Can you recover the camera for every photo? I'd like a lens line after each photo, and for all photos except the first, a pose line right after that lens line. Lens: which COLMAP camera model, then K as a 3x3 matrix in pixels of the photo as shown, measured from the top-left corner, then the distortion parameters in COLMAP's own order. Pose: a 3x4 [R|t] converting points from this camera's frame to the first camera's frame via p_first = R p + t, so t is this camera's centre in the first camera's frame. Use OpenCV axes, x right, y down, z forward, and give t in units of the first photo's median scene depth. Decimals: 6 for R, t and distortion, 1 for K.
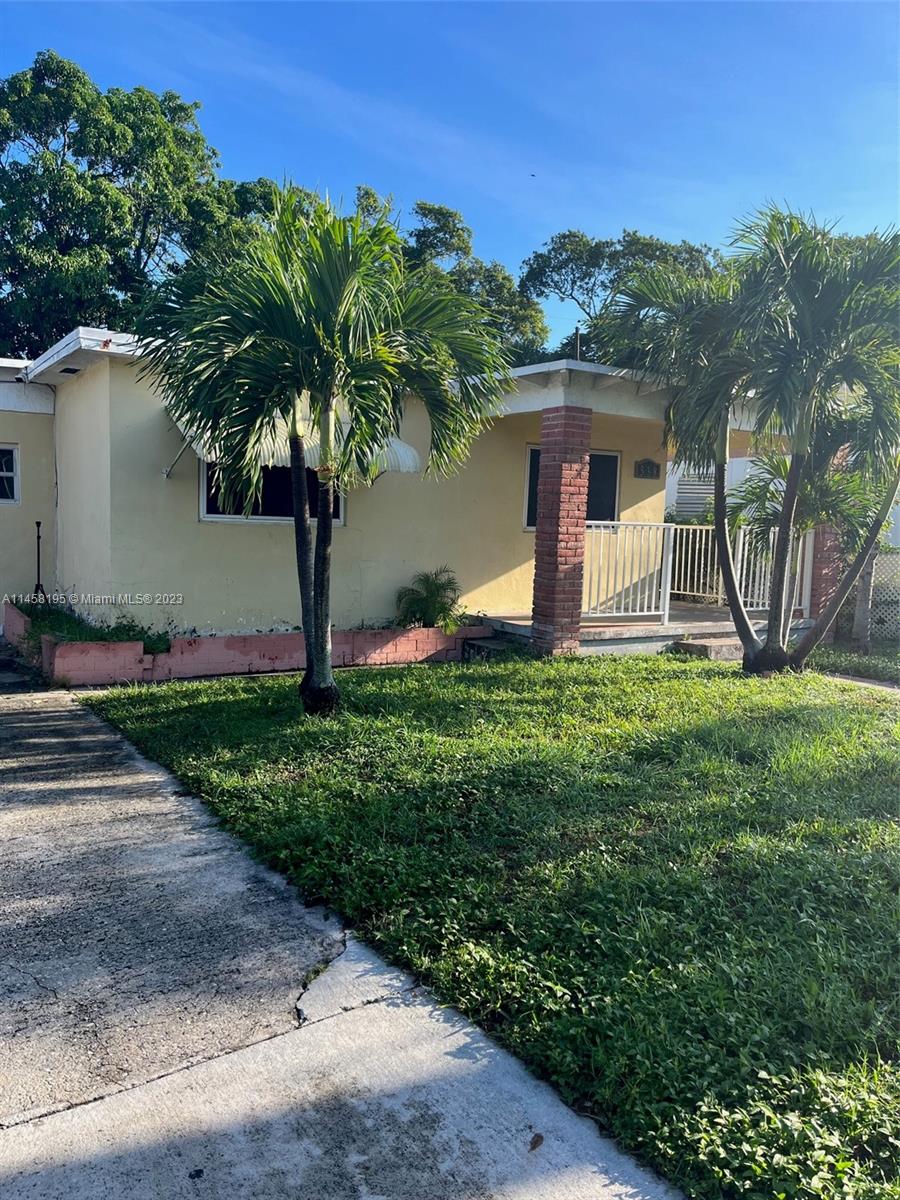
lens RADIAL K [[925.1, 0, 447.4], [0, 925.1, 596.9], [0, 0, 1]] dist [0.047129, -0.030022]
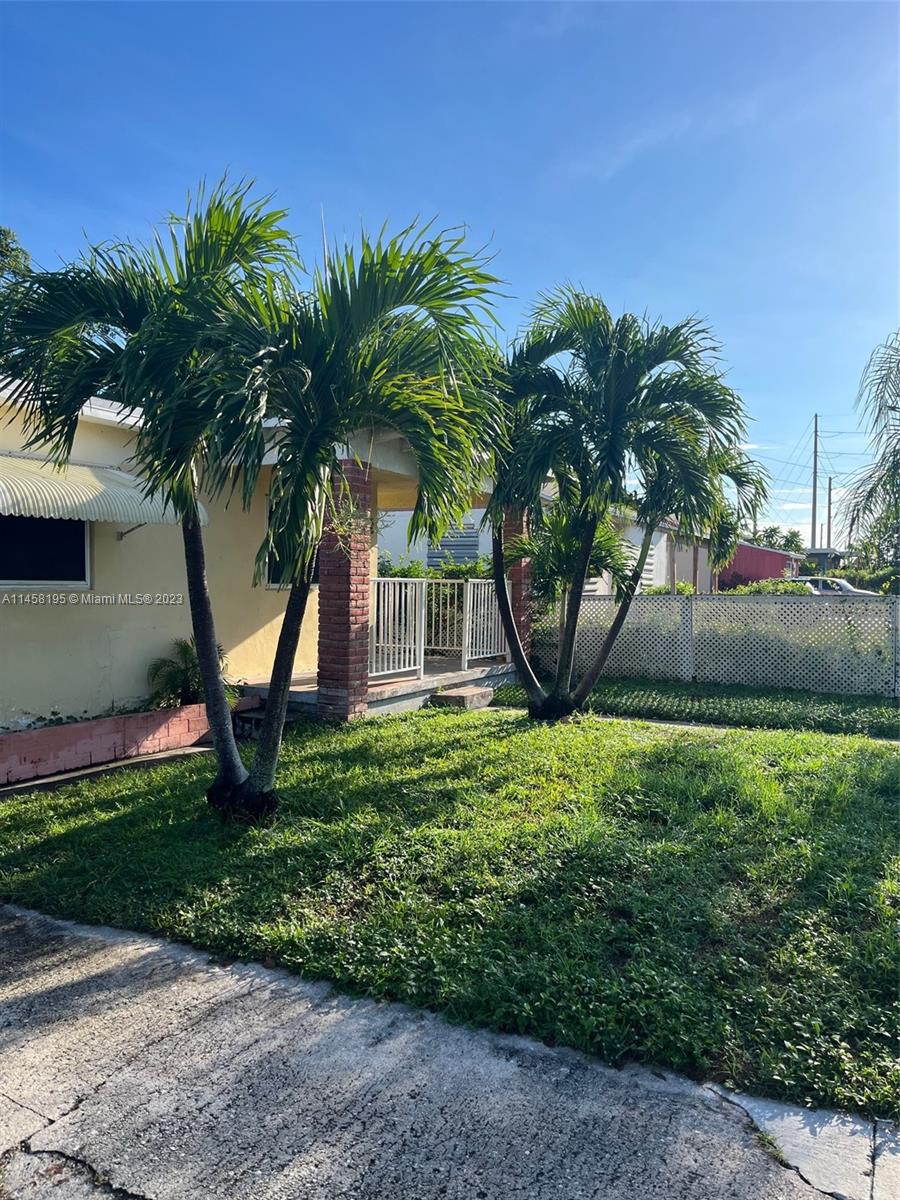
lens RADIAL K [[925.1, 0, 449.1], [0, 925.1, 604.7], [0, 0, 1]] dist [0.047129, -0.030022]
pose [[0.869036, -0.036205, 0.493423, -0.255790], [0.057241, 0.997979, -0.027589, -0.023108], [-0.491427, 0.052220, 0.869352, 0.127543]]
